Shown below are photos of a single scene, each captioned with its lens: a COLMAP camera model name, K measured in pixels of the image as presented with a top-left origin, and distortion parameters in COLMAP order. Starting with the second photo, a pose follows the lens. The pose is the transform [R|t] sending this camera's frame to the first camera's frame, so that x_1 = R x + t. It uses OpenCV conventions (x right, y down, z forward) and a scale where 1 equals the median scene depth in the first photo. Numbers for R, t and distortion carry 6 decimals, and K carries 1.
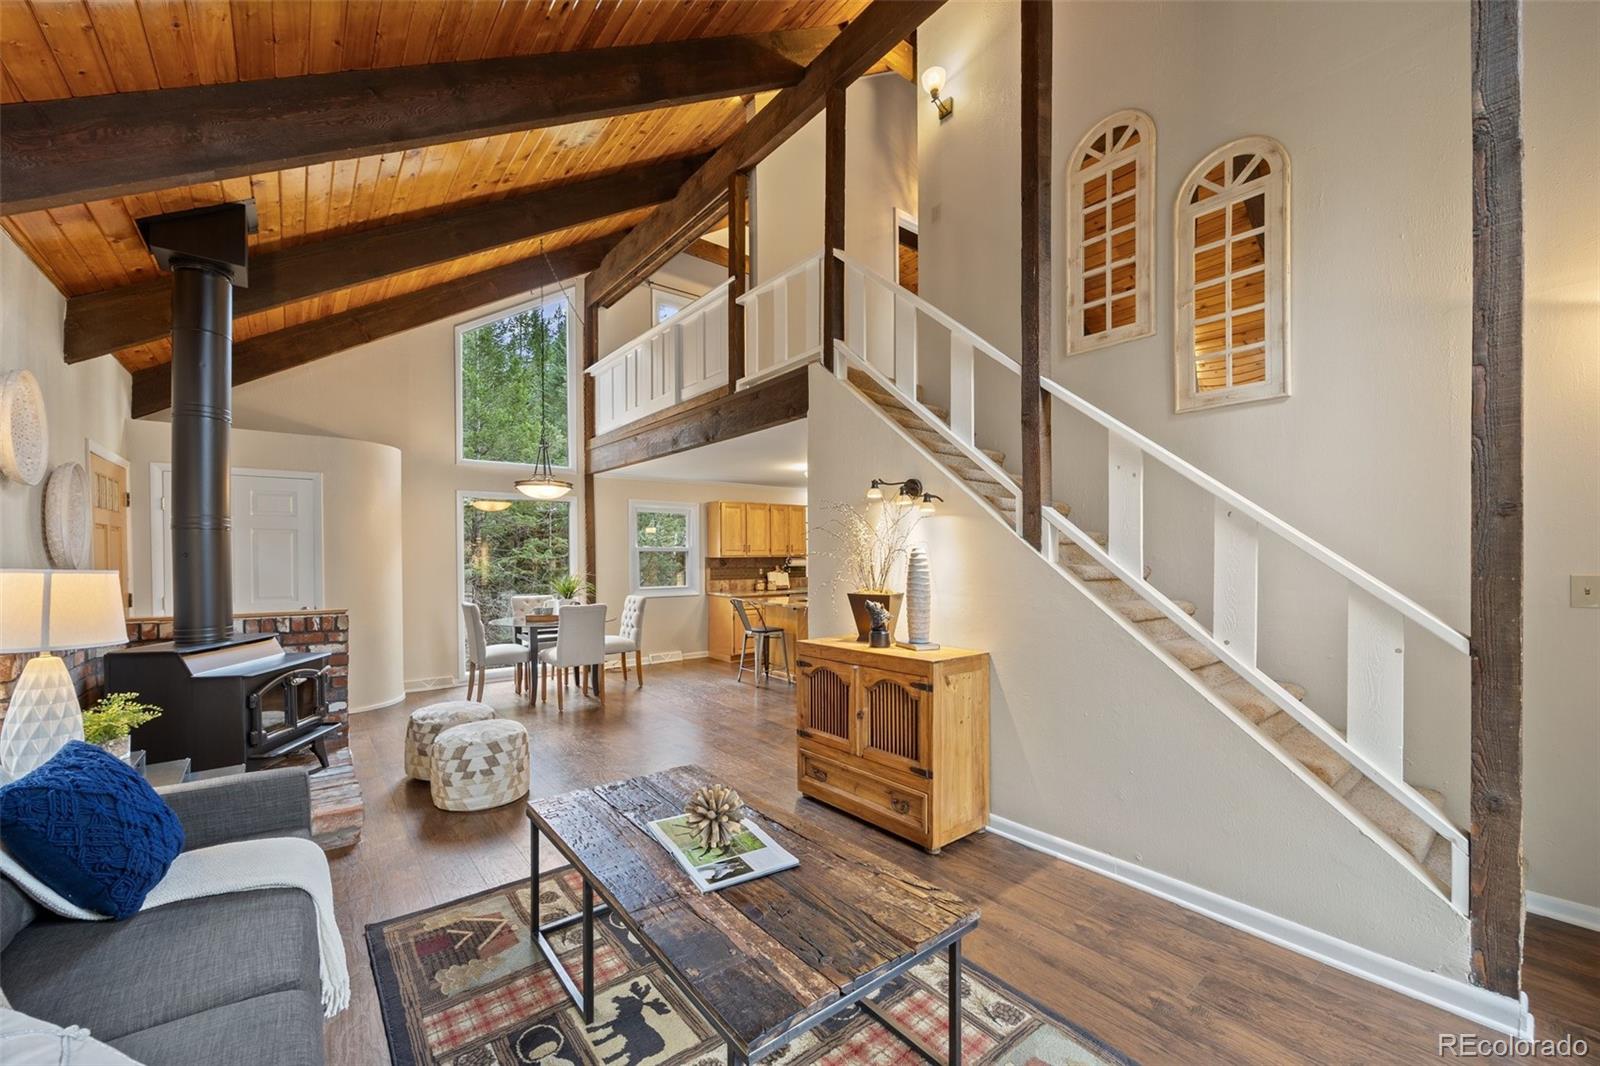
lens RADIAL K [[622.2, 0, 798.0], [0, 622.2, 559.3], [0, 0, 1]] dist [0.001583, 0.000172]
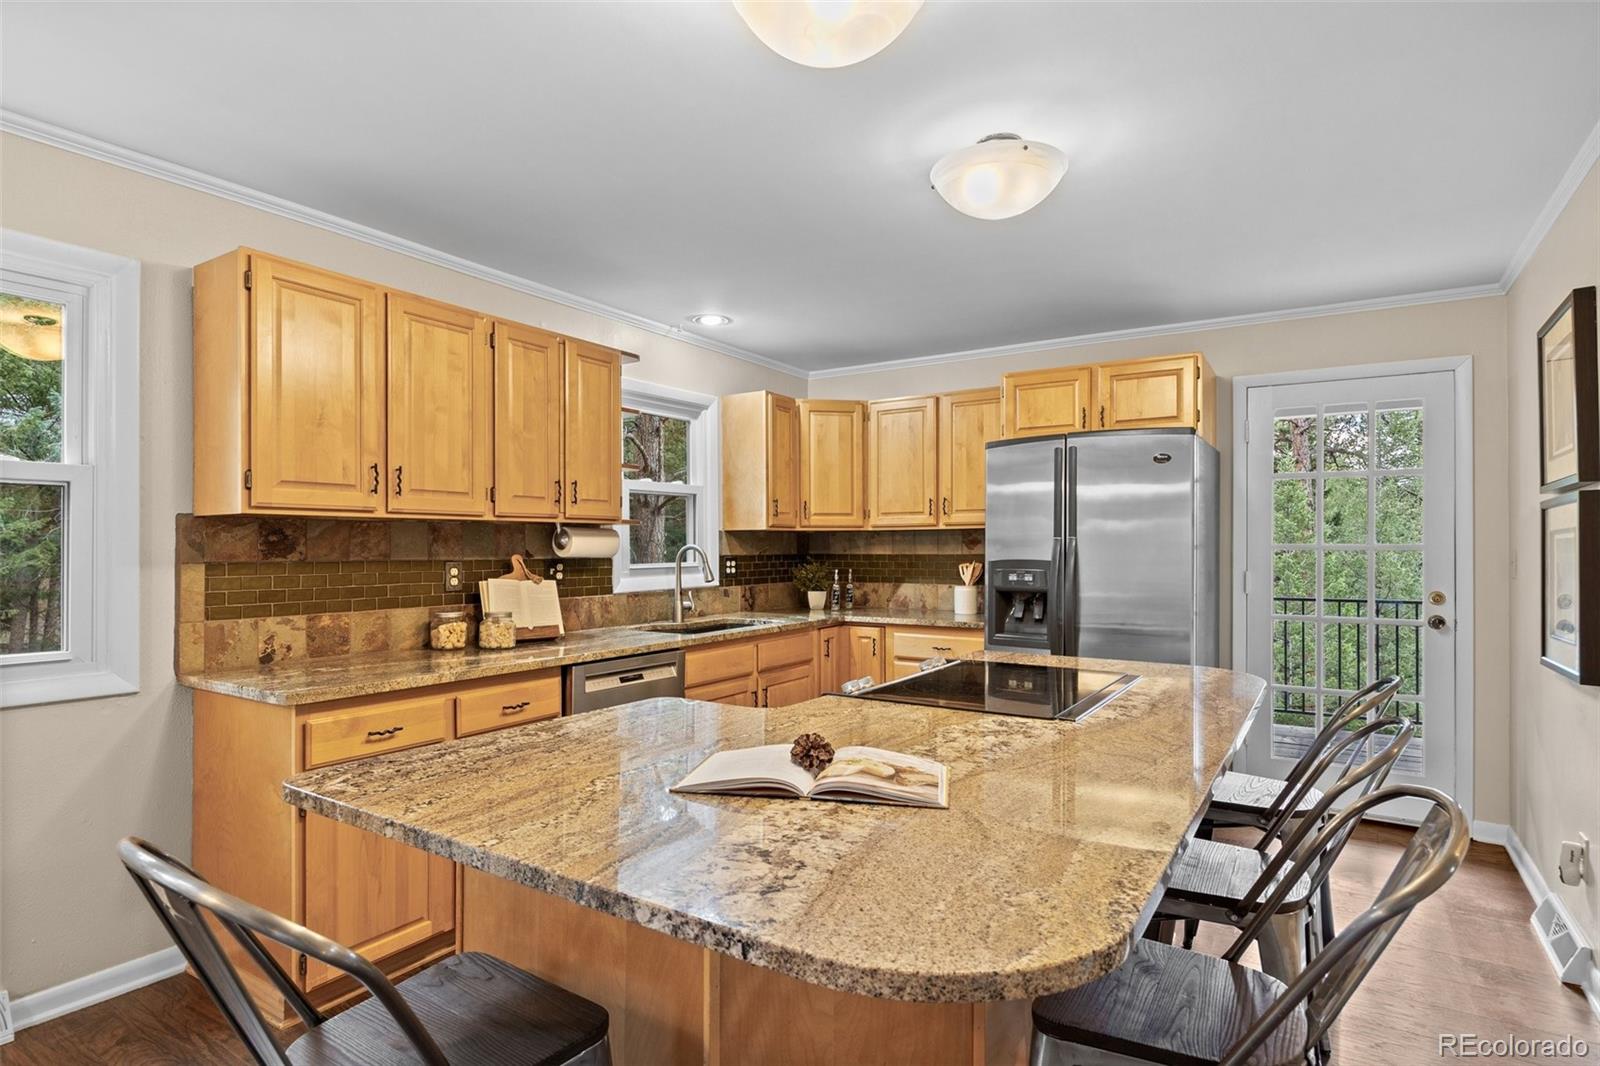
lens RADIAL K [[833.3, 0, 796.6], [0, 833.3, 543.7], [0, 0, 1]] dist [-0.005838, -0.000208]
pose [[0.950227, 0.003632, 0.311536, -0.047513], [0.000491, 0.999913, -0.013156, 0.015705], [-0.311557, 0.012654, 0.950143, 0.941967]]
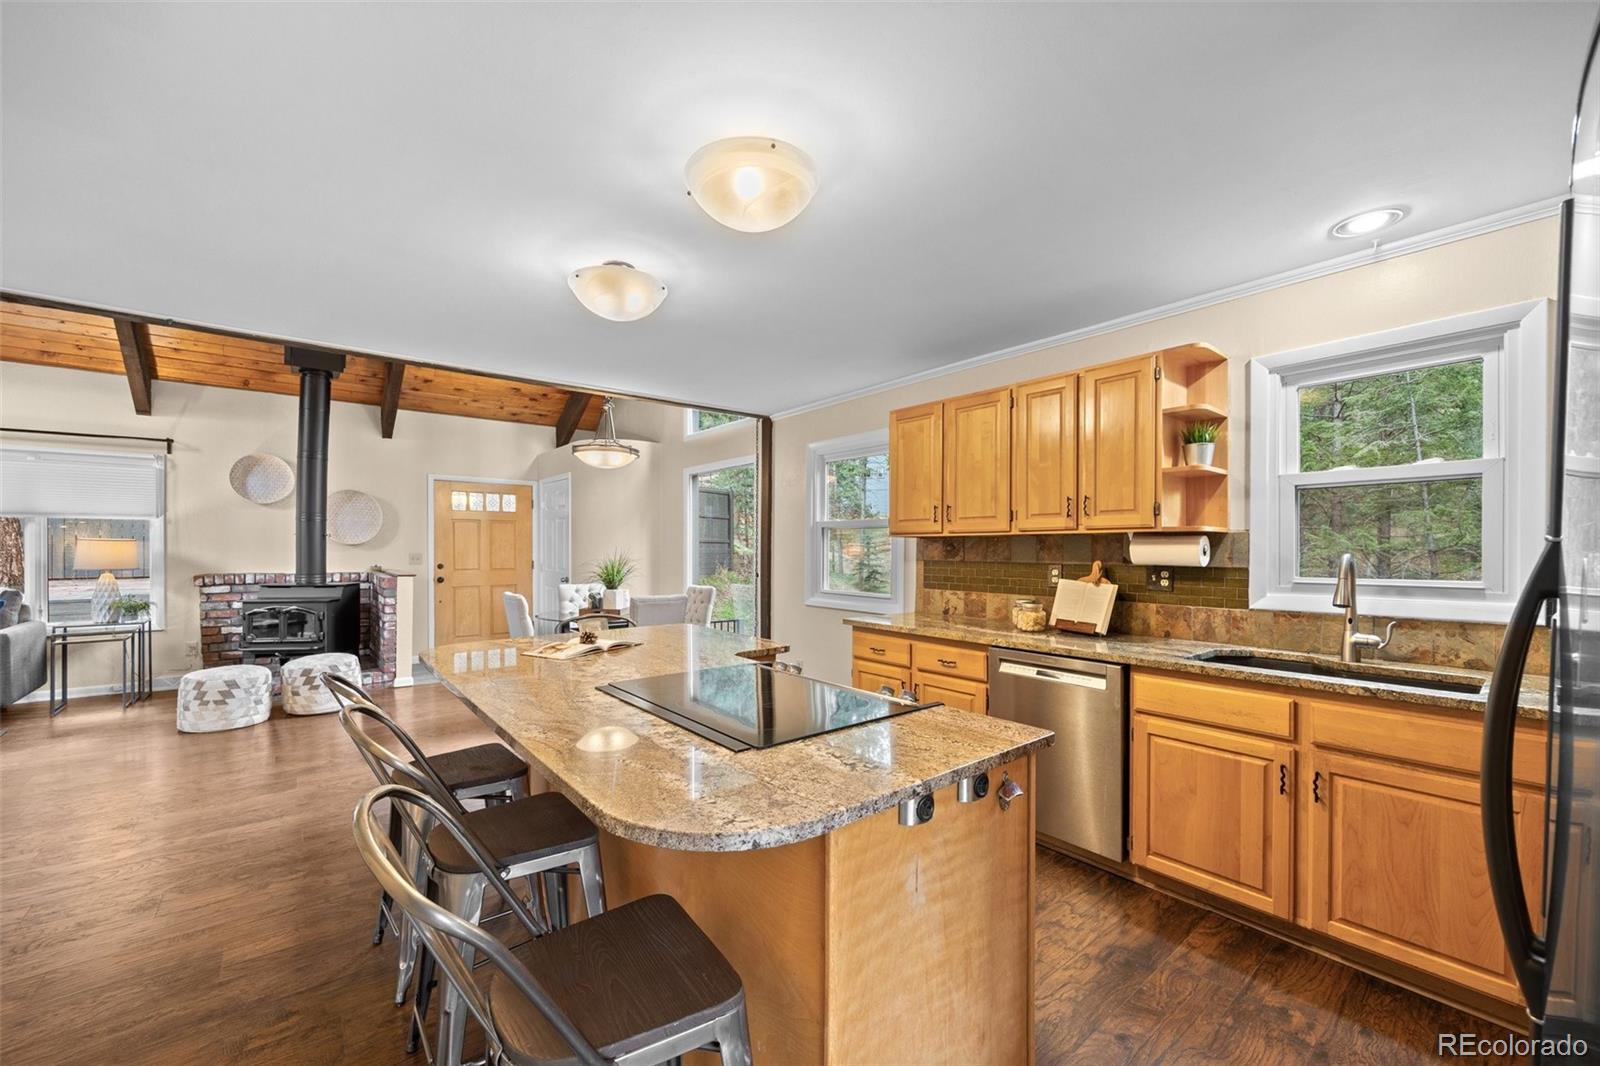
lens RADIAL K [[627.0, 0, 799.4], [0, 627.0, 555.8], [0, 0, 1]] dist [-0.002602, -0.000373]
pose [[0.006602, 0.015660, -0.999856, 0.461030], [-0.010517, 0.999823, 0.015590, 0.005952], [0.999923, 0.010413, 0.006766, 1.304966]]
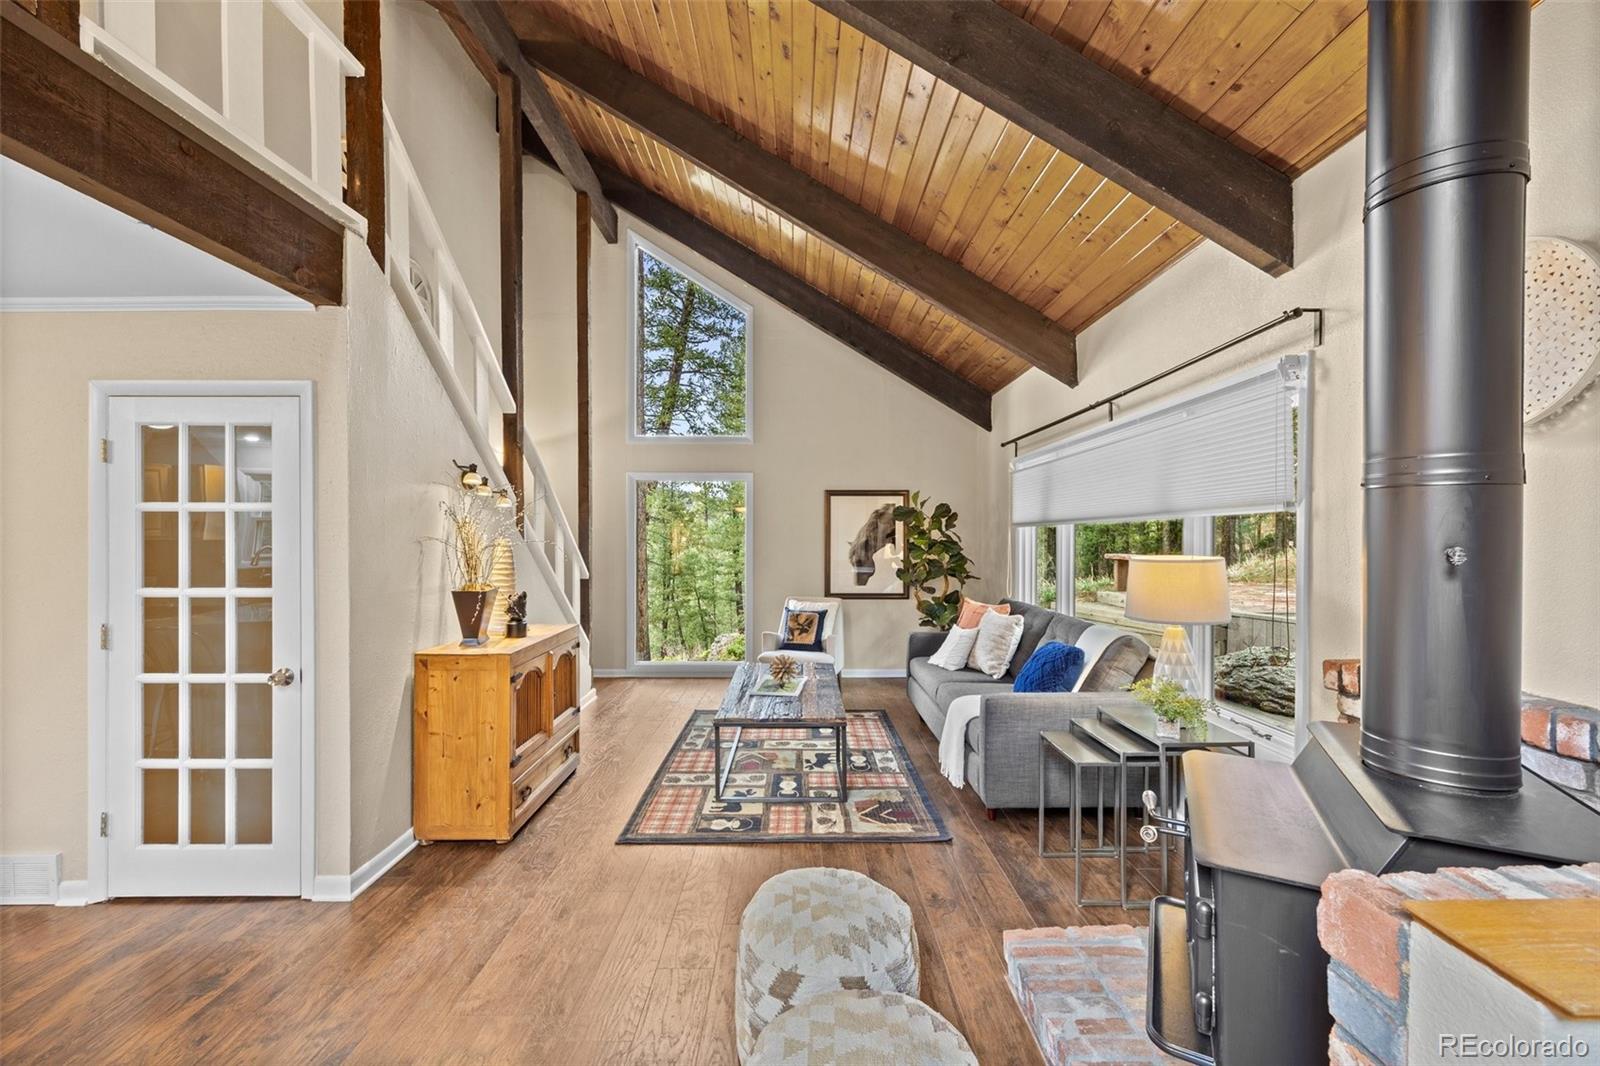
lens RADIAL K [[637.2, 0, 796.2], [0, 637.2, 538.1], [0, 0, 1]] dist [0.000232, 0.000149]
pose [[-0.777545, 0.005190, 0.628806, -0.491025], [0.010245, 0.999938, 0.004415, -0.011920], [-0.628743, 0.009875, -0.777550, 0.854410]]
